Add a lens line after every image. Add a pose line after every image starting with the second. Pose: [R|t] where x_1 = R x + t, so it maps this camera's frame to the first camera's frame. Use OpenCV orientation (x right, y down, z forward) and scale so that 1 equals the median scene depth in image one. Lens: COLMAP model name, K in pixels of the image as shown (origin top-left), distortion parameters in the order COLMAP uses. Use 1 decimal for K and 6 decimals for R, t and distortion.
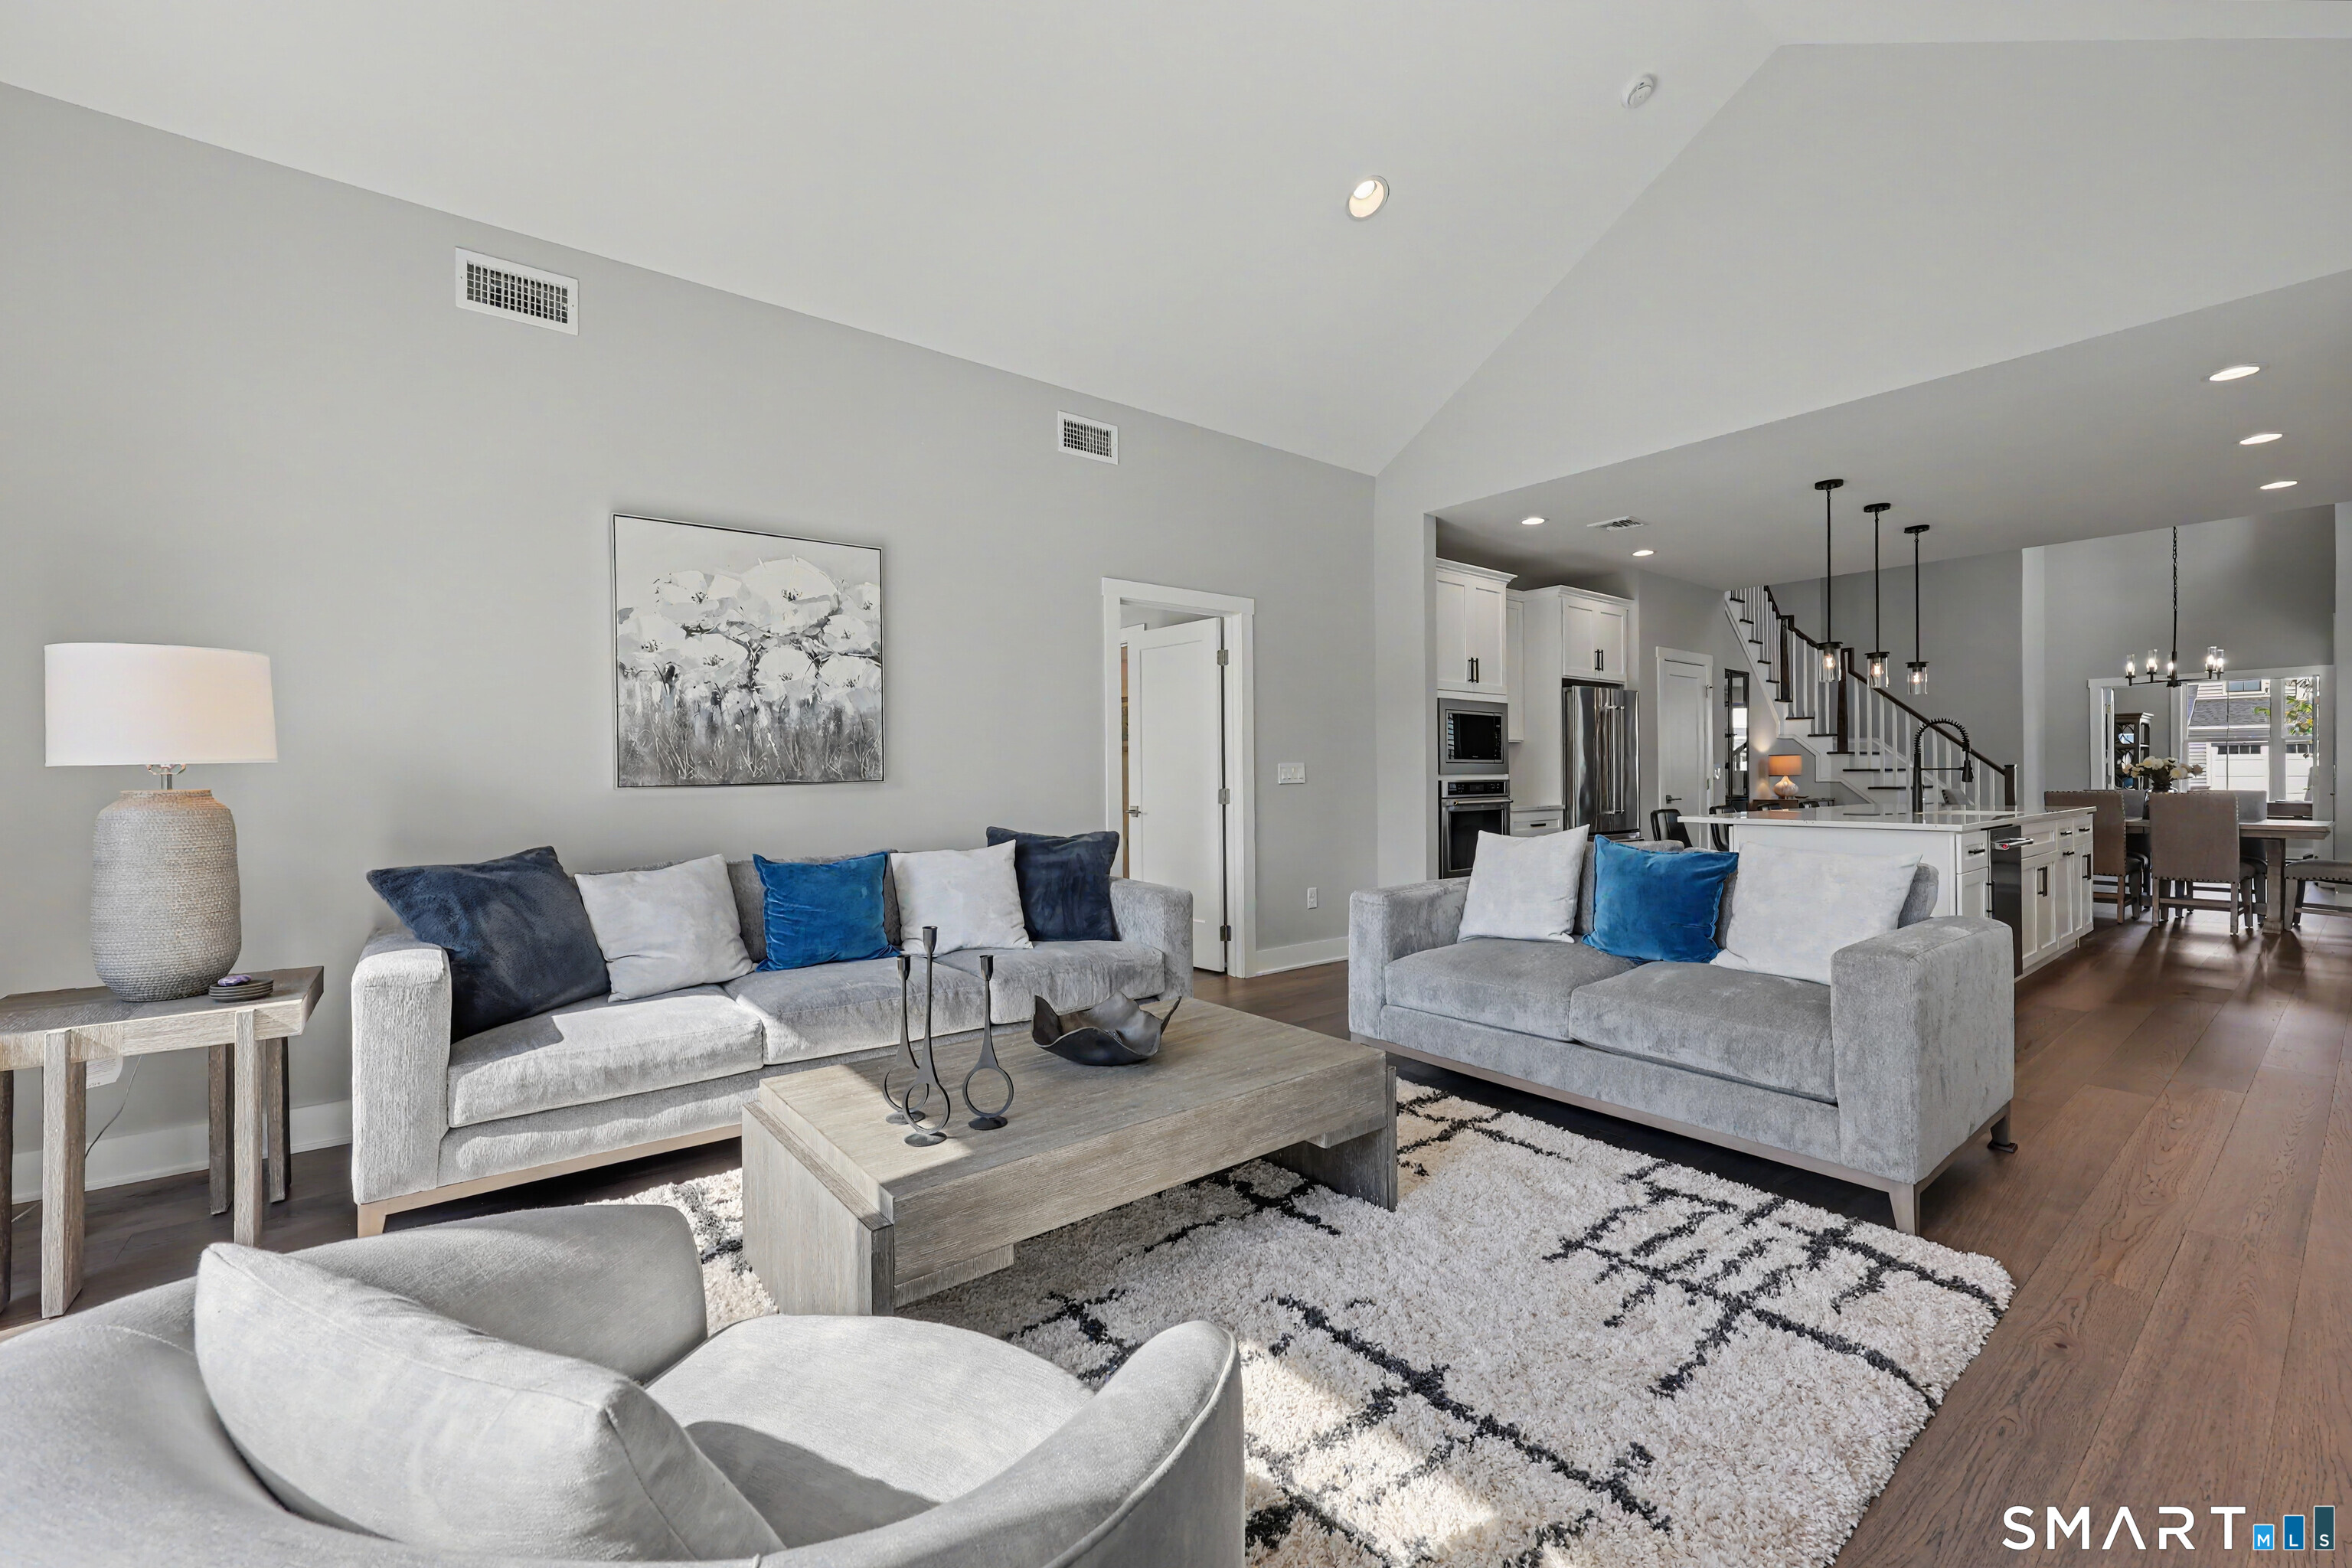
lens RADIAL K [[963.0, 0, 1184.8], [0, 963.0, 773.2], [0, 0, 1]] dist [0.000680, -0.000043]
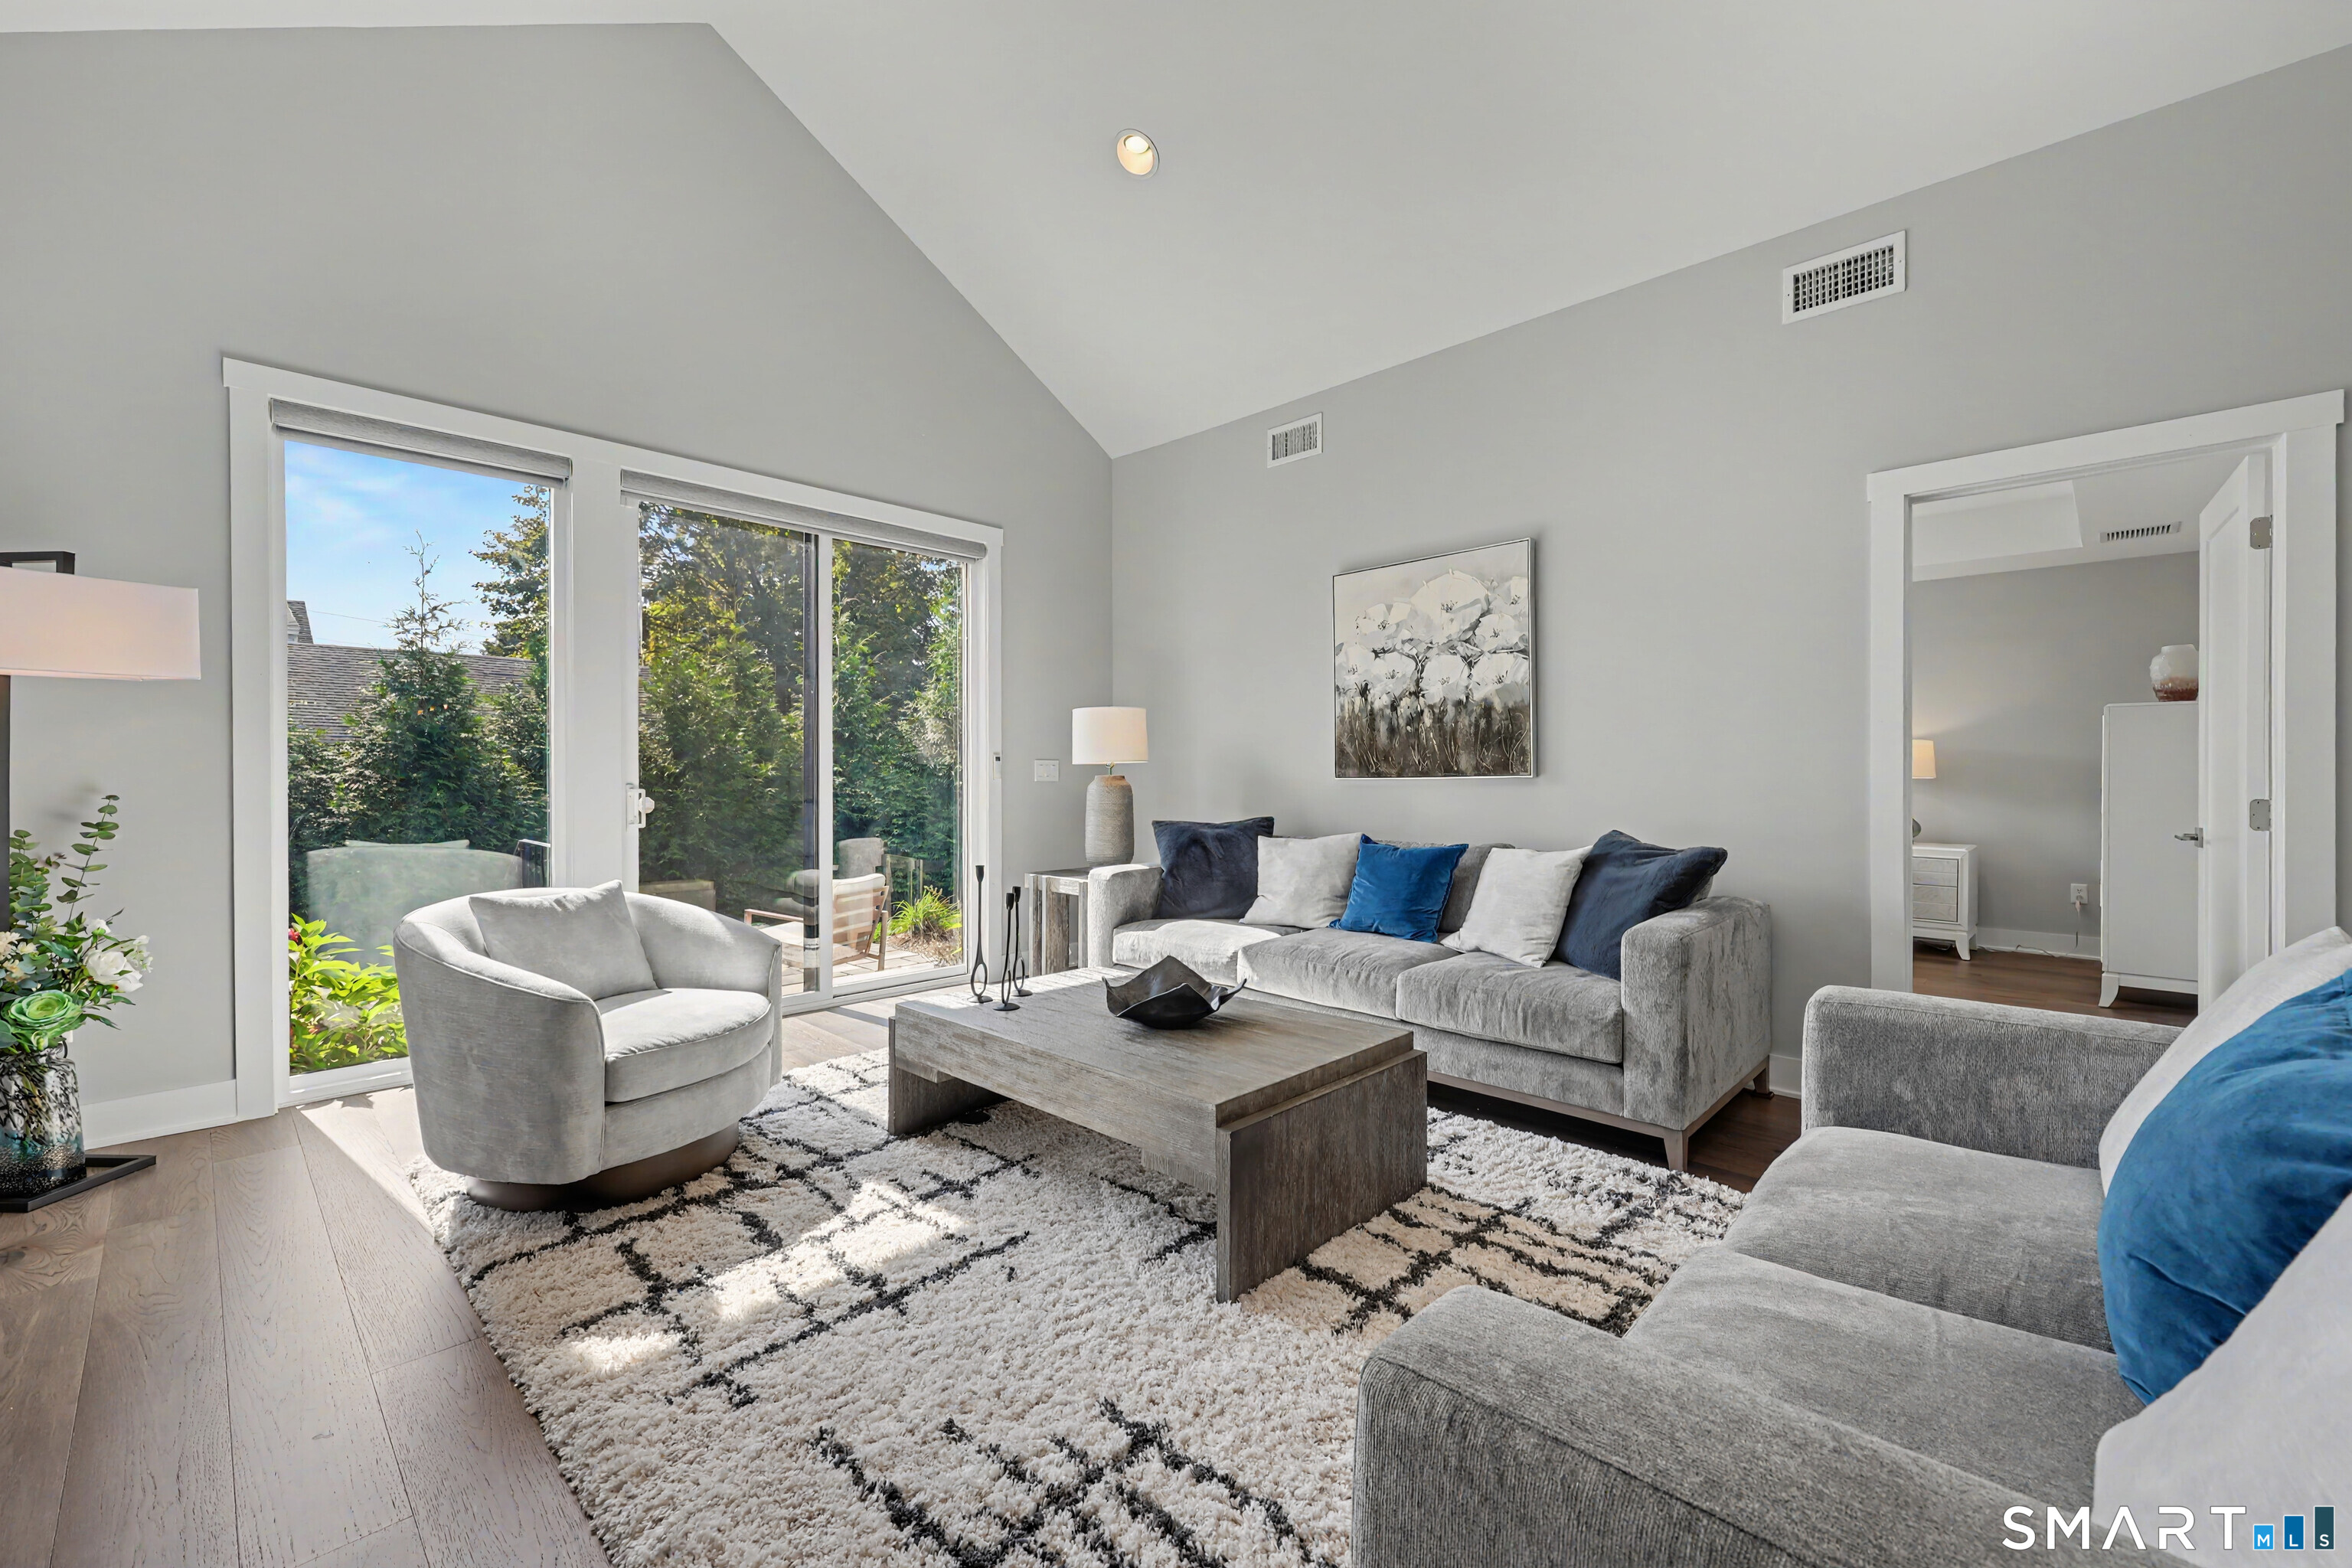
lens RADIAL K [[963.0, 0, 1186.2], [0, 963.0, 790.5], [0, 0, 1]] dist [0.000680, -0.000043]
pose [[0.129096, 0.027020, -0.991264, 0.645729], [-0.000371, 0.999630, 0.027200, -0.003501], [0.991632, -0.003144, 0.129058, 0.550072]]
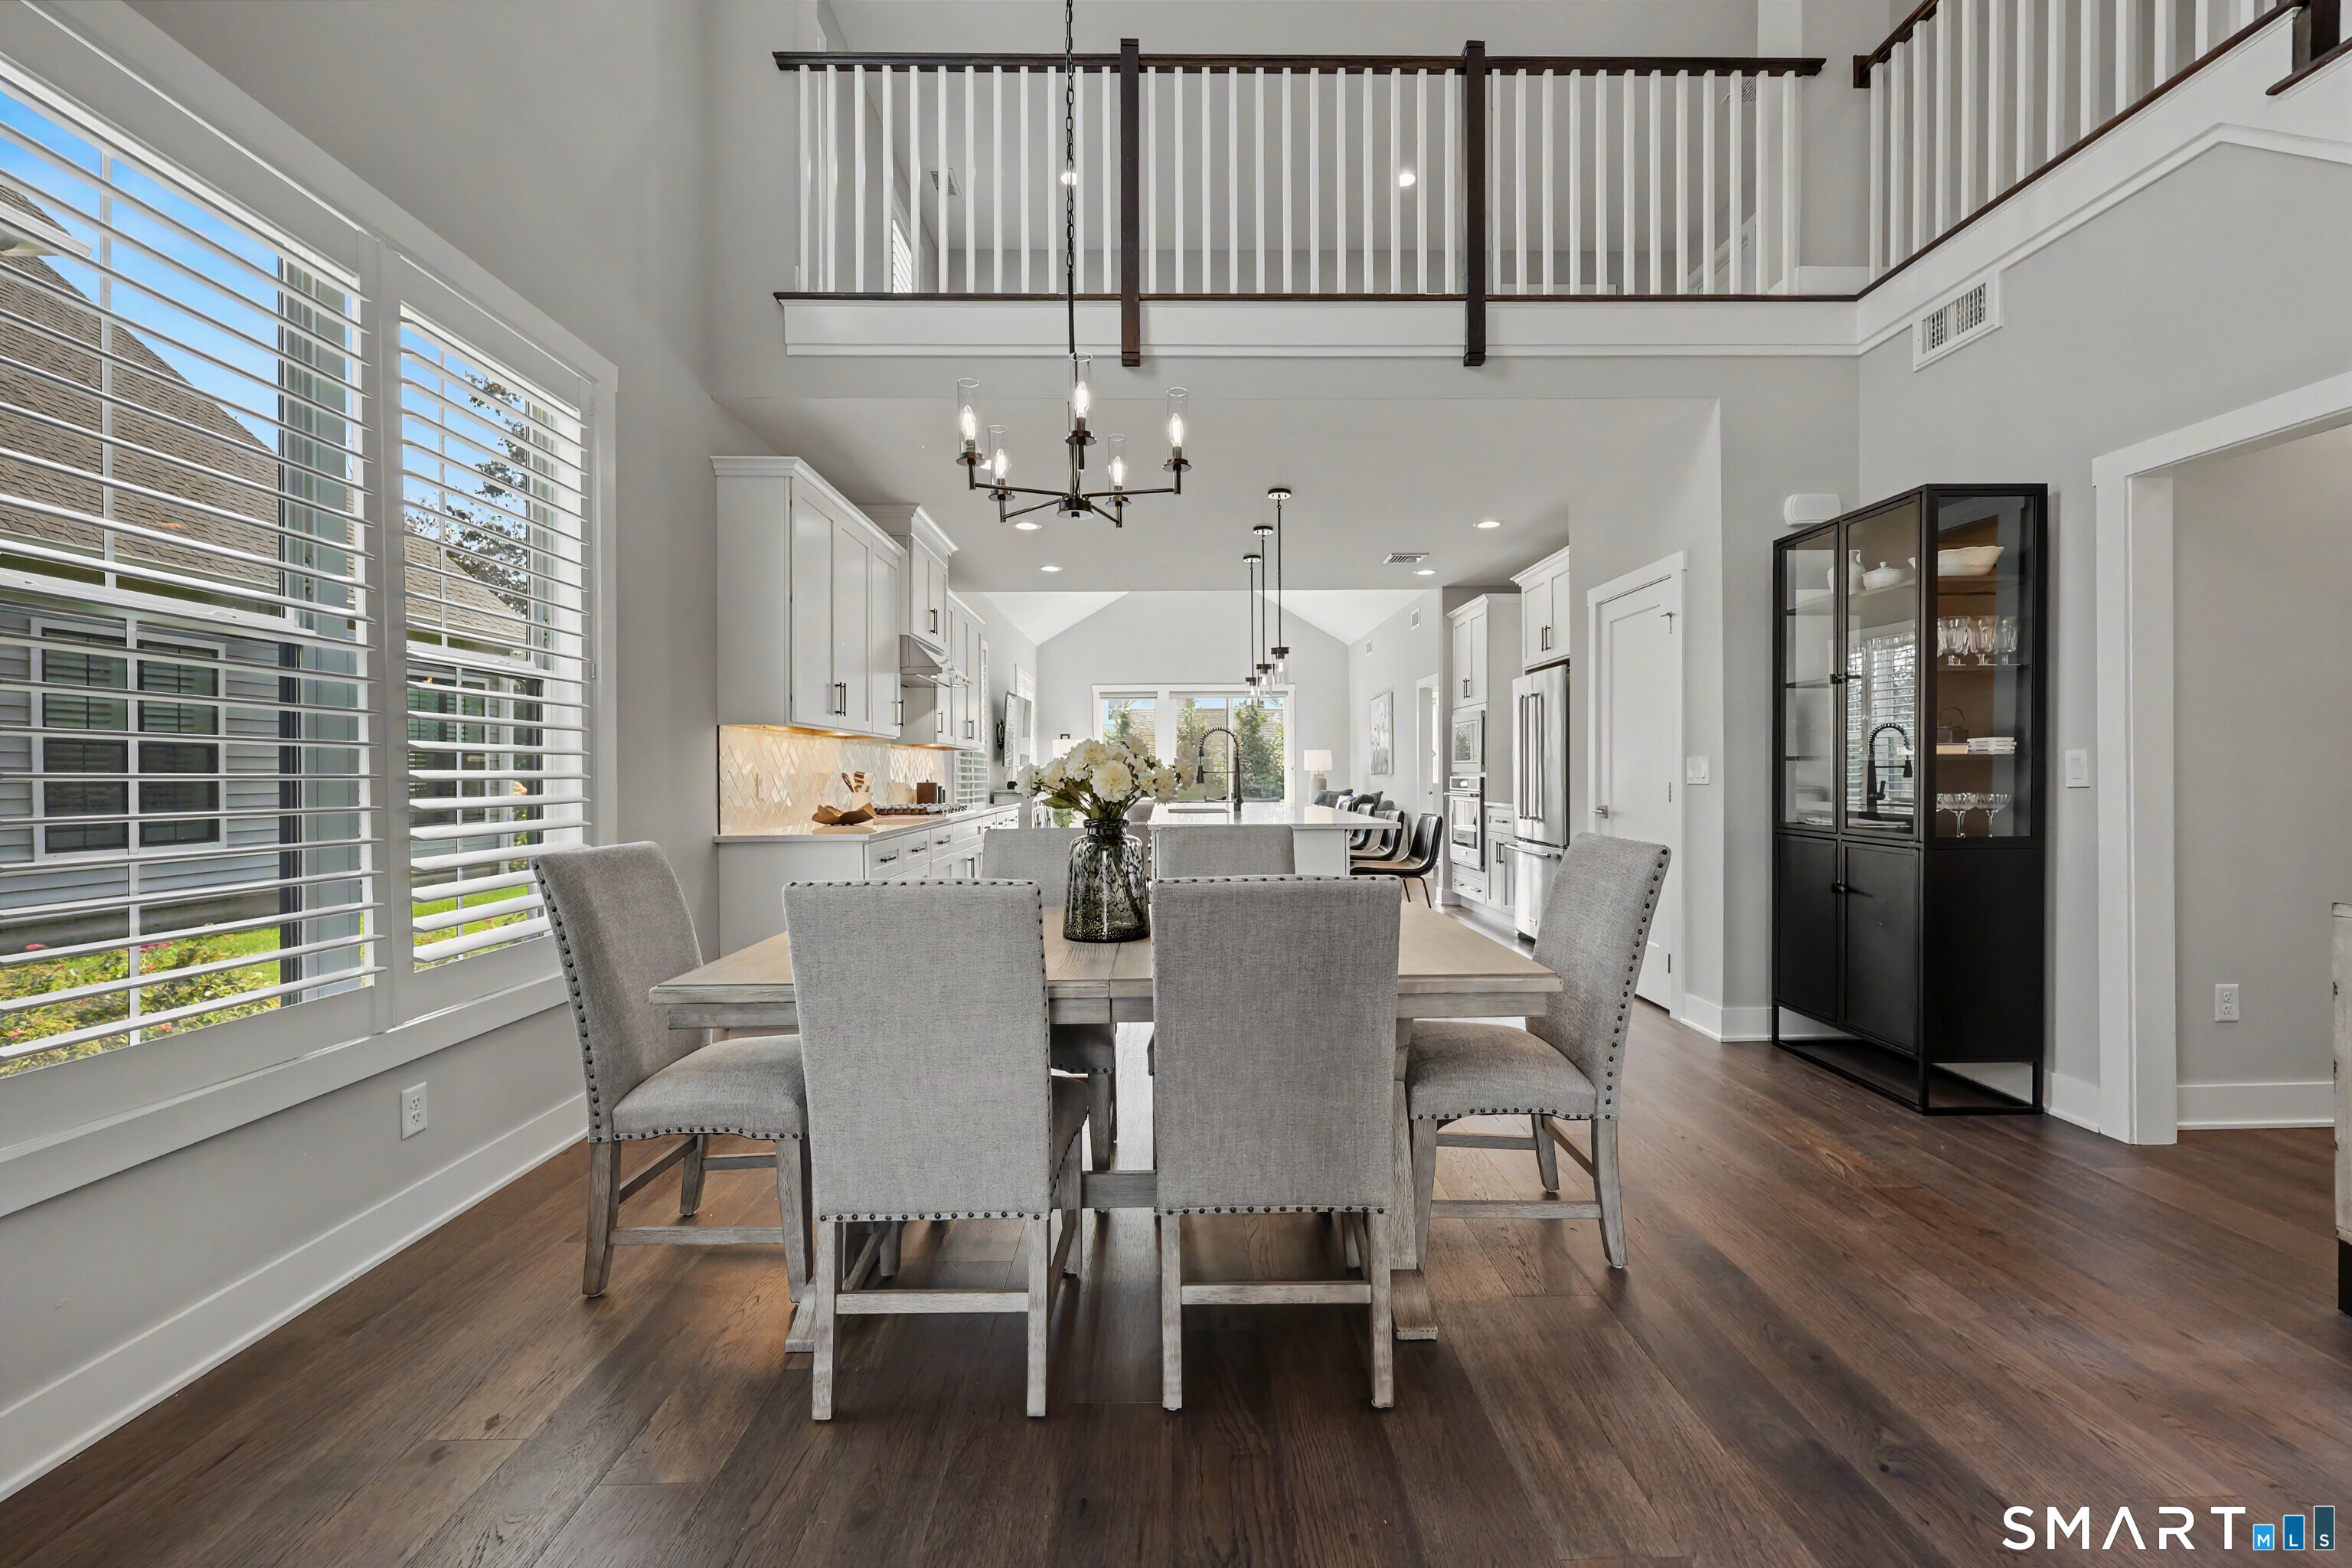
lens RADIAL K [[963.0, 0, 1174.0], [0, 963.0, 786.0], [0, 0, 1]] dist [0.000680, -0.000043]
pose [[-0.616700, 0.022444, -0.786879, 2.416715], [0.017283, 0.999739, 0.014970, -0.011304], [0.787009, -0.004368, -0.616926, 2.349911]]
